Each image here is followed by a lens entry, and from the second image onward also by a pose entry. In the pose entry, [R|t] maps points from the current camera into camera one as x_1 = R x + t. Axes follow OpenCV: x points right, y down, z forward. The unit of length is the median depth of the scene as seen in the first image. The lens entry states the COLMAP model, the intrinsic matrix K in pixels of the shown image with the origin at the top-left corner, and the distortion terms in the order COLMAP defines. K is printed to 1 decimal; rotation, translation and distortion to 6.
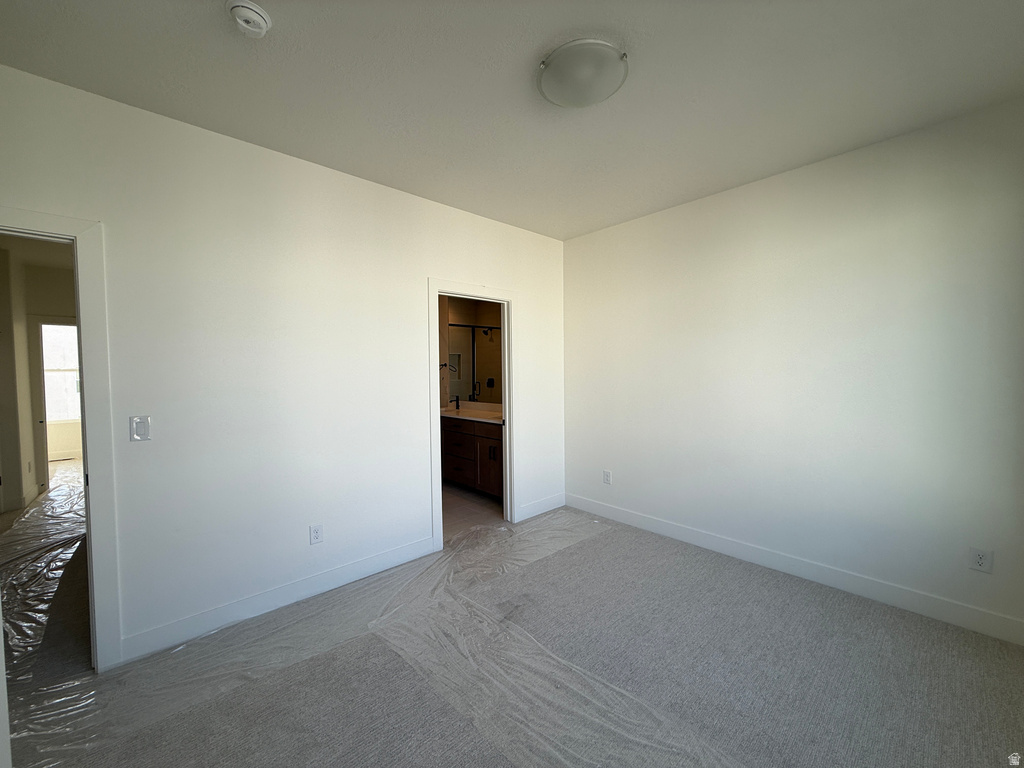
lens RADIAL K [[406.2, 0, 513.6], [0, 406.2, 383.4], [0, 0, 1]] dist [0.000728, -0.000527]
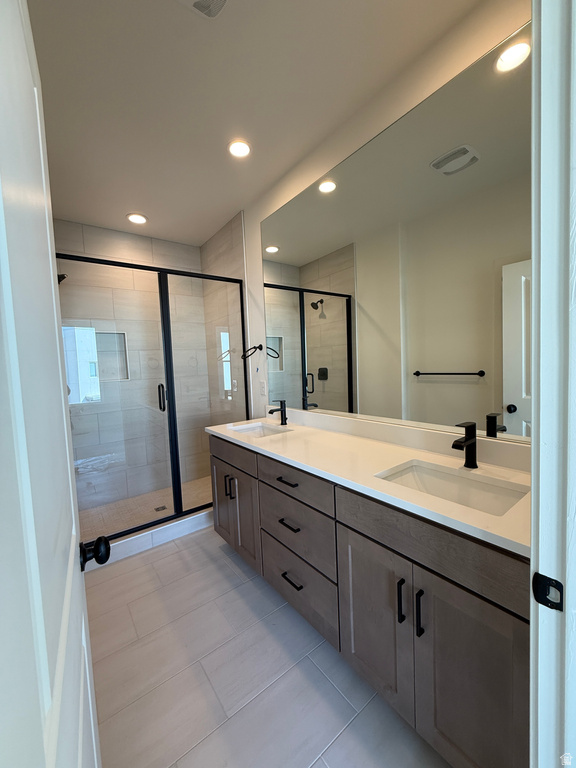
lens RADIAL K [[304.7, 0, 286.2], [0, 304.7, 382.1], [0, 0, 1]] dist [0.000728, -0.000527]
pose [[0.994247, -0.026120, -0.103882, -0.204585], [0.029359, 0.999125, 0.029780, -0.015532], [0.103014, -0.032658, 0.994144, 1.347471]]
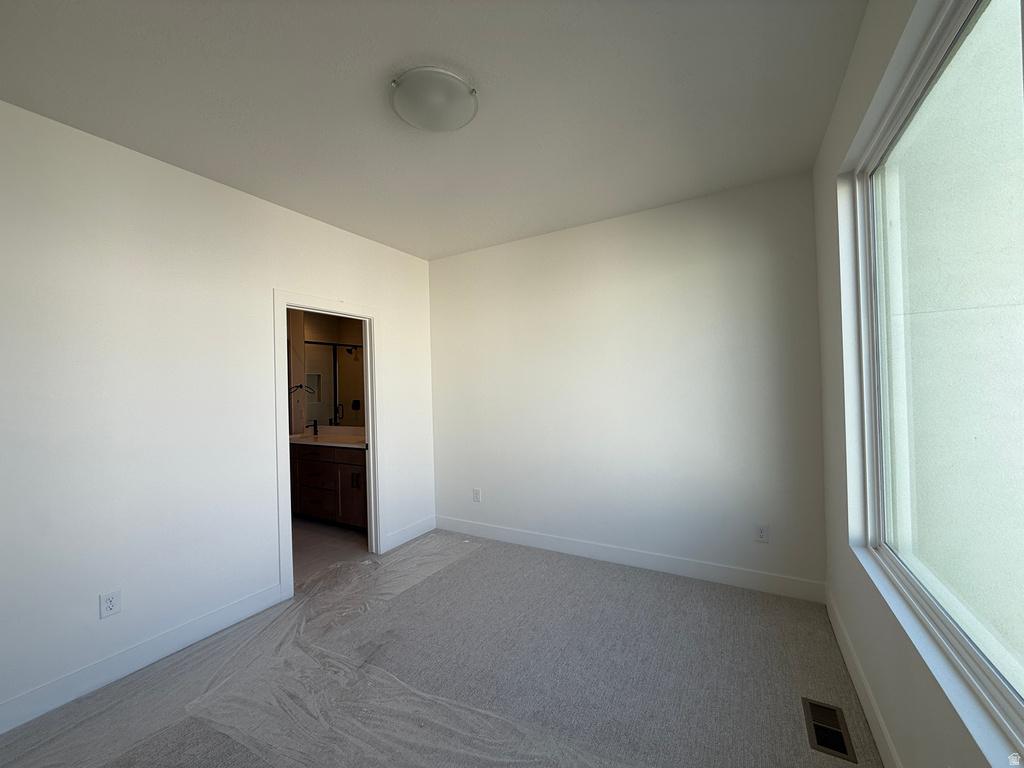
lens RADIAL K [[406.2, 0, 512.7], [0, 406.2, 382.7], [0, 0, 1]] dist [0.000728, -0.000527]
pose [[0.954358, -0.012951, 0.298385, 0.028900], [0.027990, 0.998541, -0.046183, 0.003060], [-0.297352, 0.052427, 0.953327, -0.000438]]
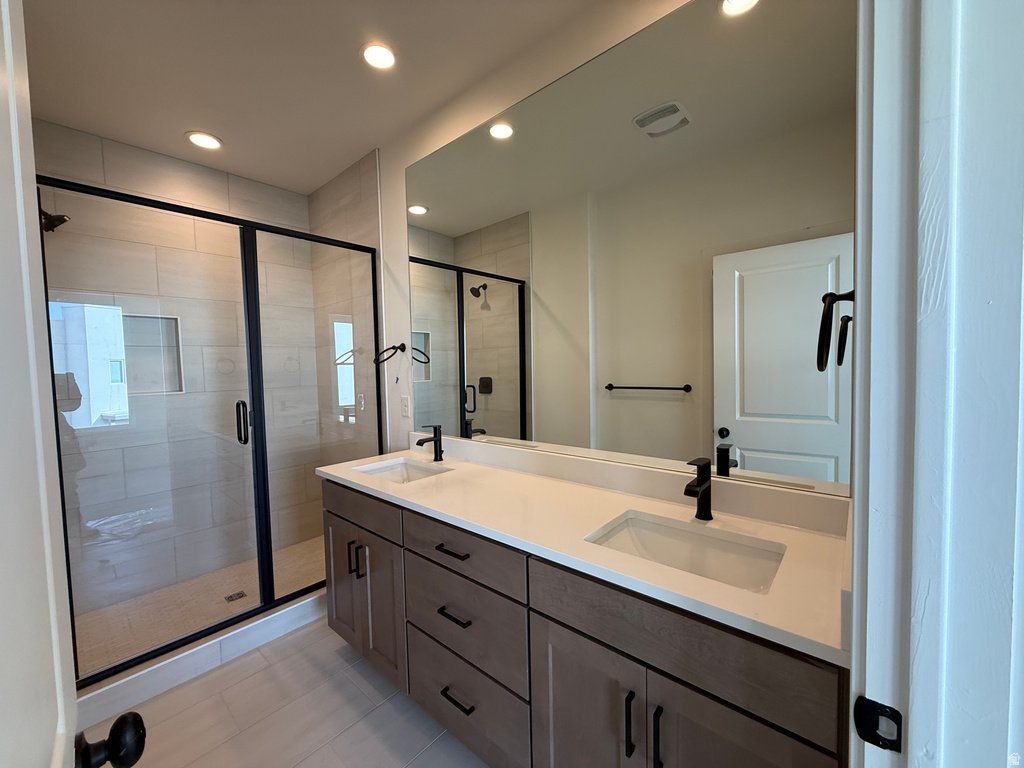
lens RADIAL K [[406.2, 0, 509.8], [0, 406.2, 384.5], [0, 0, 1]] dist [0.000728, -0.000527]
pose [[0.994797, -0.017530, 0.100353, -0.245679], [0.016257, 0.999777, 0.013488, -0.028327], [-0.100567, -0.011786, 0.994860, 1.400187]]
